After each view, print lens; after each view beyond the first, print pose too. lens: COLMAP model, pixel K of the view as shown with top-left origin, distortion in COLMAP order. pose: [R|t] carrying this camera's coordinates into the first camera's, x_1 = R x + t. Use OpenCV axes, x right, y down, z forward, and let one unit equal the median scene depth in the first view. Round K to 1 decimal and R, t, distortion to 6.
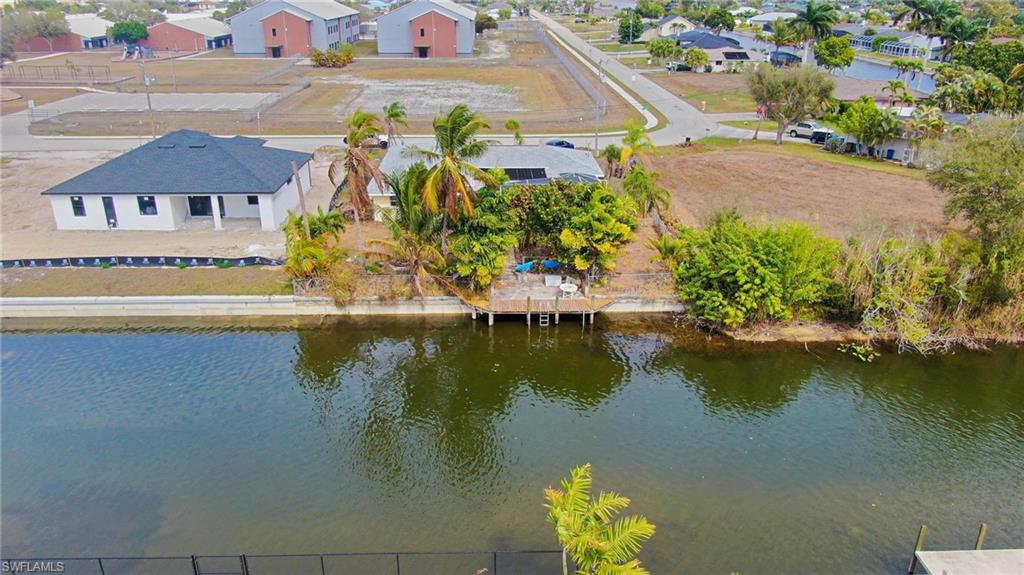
lens RADIAL K [[734.9, 0, 517.4], [0, 734.9, 288.2], [0, 0, 1]] dist [-0.004420, 0.000201]
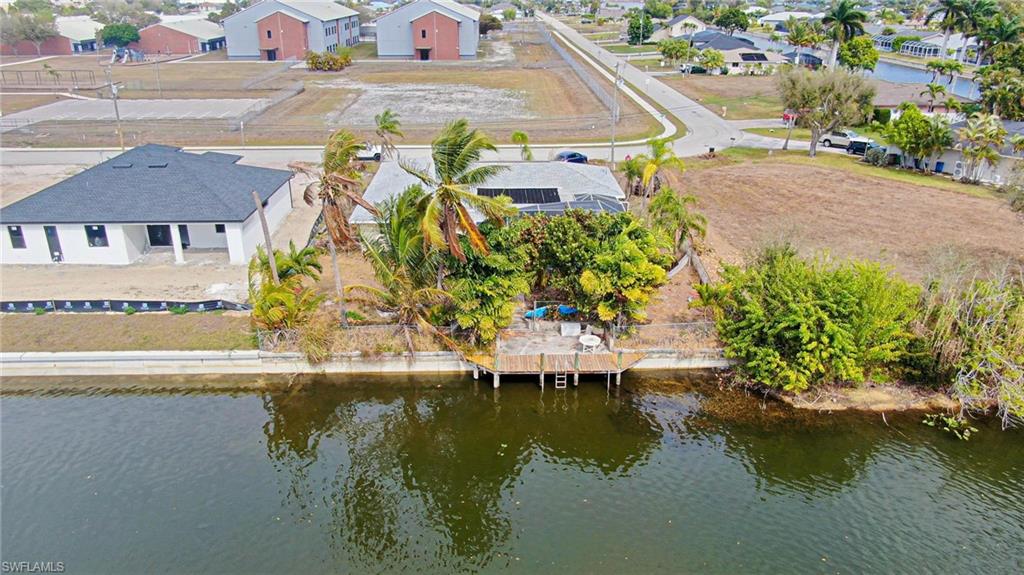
lens RADIAL K [[734.9, 0, 517.6], [0, 734.9, 290.3], [0, 0, 1]] dist [-0.004420, 0.000201]
pose [[0.999979, -0.001677, -0.006241, -0.005432], [0.001684, 0.999998, 0.001157, -0.048472], [0.006239, -0.001167, 0.999980, 0.140678]]
